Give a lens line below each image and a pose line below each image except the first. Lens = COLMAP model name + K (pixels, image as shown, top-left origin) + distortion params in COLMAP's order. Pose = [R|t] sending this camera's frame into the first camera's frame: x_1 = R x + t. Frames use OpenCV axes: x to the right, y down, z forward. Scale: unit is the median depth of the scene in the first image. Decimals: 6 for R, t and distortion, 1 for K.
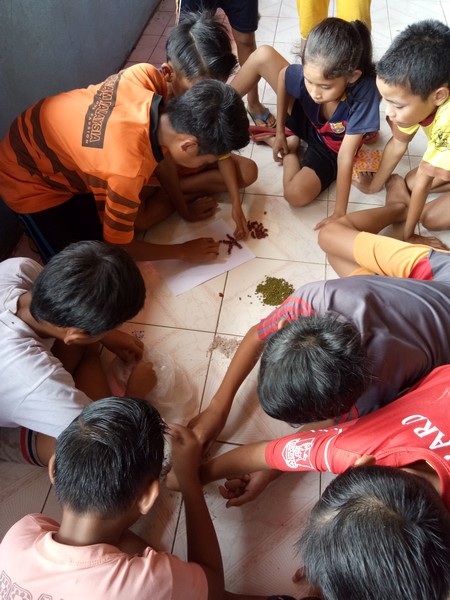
lens RADIAL K [[469.6, 0, 225.0], [0, 469.6, 300.0], [0, 0, 1]] dist [-0.000237, -0.001289]
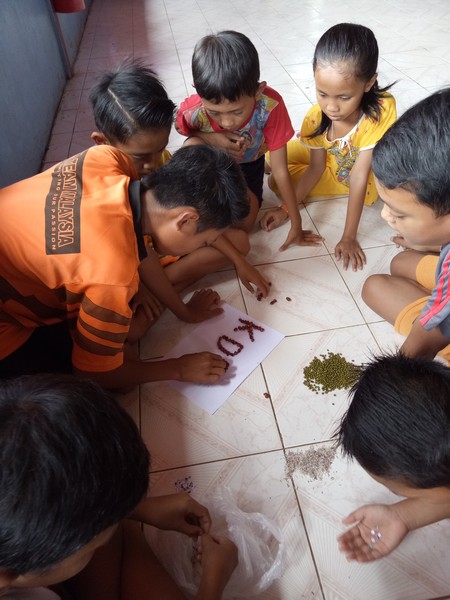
lens RADIAL K [[469.6, 0, 225.0], [0, 469.6, 300.0], [0, 0, 1]] dist [-0.000237, -0.001289]
pose [[0.952777, -0.251202, 0.170624, -0.176315], [0.275979, 0.950705, -0.141408, -0.074393], [-0.126691, 0.181820, 0.975136, 0.243687]]
